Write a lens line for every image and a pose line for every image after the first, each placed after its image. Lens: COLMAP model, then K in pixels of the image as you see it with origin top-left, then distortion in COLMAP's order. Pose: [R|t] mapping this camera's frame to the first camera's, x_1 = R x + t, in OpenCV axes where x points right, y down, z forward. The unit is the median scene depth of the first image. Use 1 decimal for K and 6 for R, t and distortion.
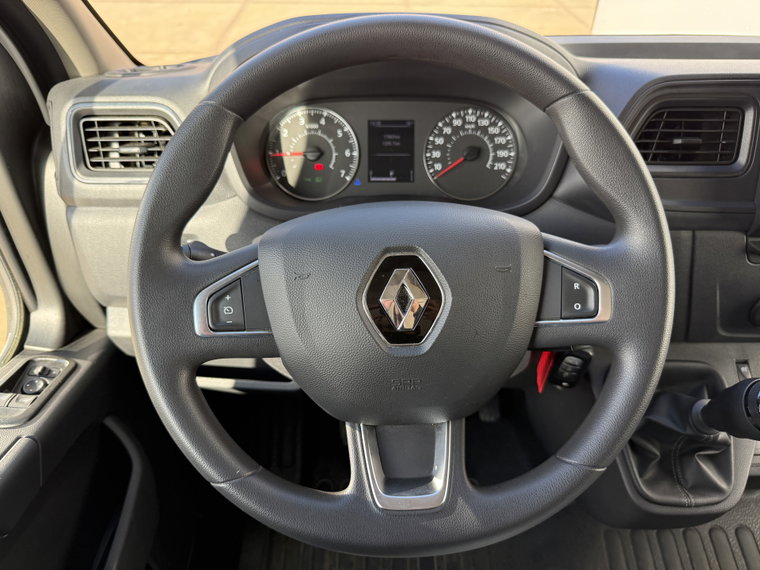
lens RADIAL K [[577.7, 0, 380.4], [0, 577.7, 302.0], [0, 0, 1]] dist [0.093934, -0.168056]
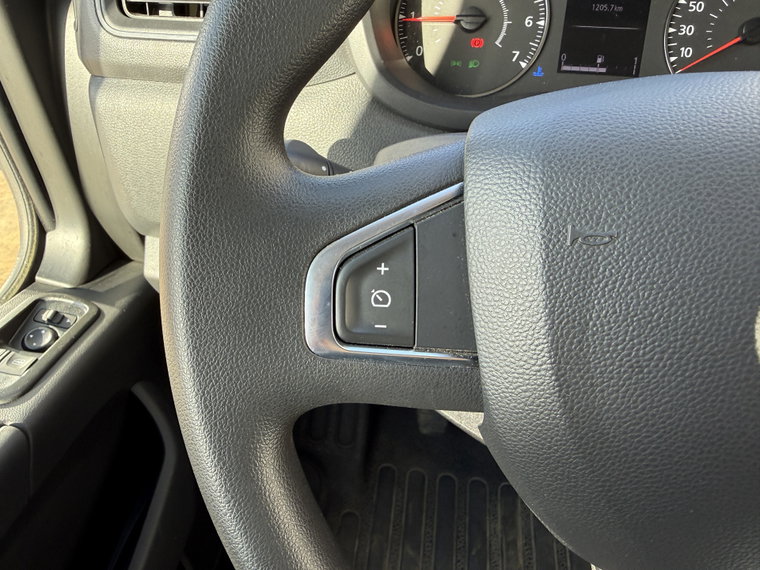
lens RADIAL K [[548.3, 0, 328.1], [0, 548.3, 295.8], [0, 0, 1]] dist [0.004527, -0.000380]
pose [[0.984999, 0.113321, -0.130138, -0.156882], [-0.098328, 0.988326, 0.116379, -0.019506], [0.141807, -0.101837, 0.984642, 0.379229]]
